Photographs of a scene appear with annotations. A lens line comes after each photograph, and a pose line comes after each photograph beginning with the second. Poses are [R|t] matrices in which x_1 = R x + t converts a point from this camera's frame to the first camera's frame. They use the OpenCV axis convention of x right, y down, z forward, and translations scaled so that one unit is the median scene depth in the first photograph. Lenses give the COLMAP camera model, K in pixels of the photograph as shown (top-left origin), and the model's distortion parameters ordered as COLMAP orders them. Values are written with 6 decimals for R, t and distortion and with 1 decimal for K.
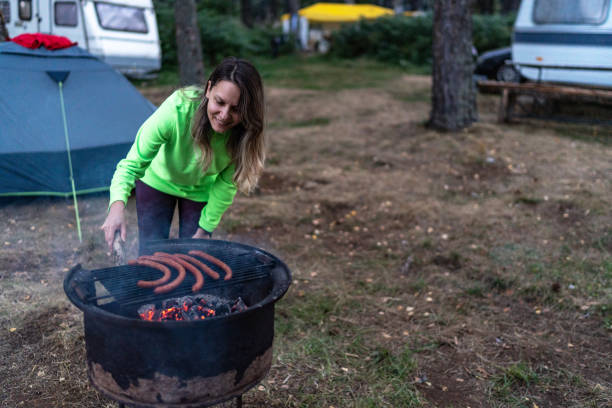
lens RADIAL K [[580.2, 0, 306.0], [0, 580.2, 204.0], [0, 0, 1]] dist [-0.000572, 0.000278]
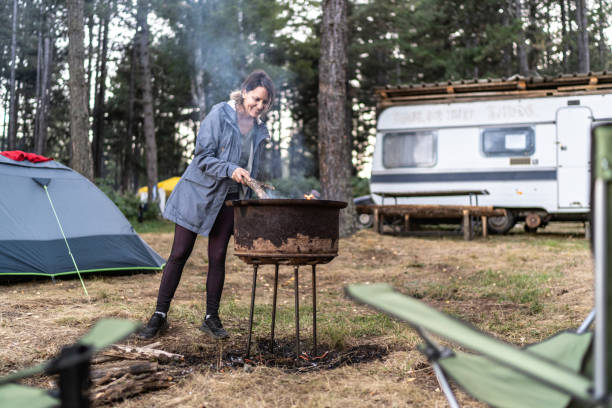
lens RADIAL K [[580.2, 0, 306.0], [0, 580.2, 204.0], [0, 0, 1]] dist [-0.000572, 0.000278]
pose [[0.966032, -0.022270, 0.257461, -0.147242], [0.096736, 0.955007, -0.280362, 0.150208], [-0.239634, 0.295745, 0.924722, -0.160213]]
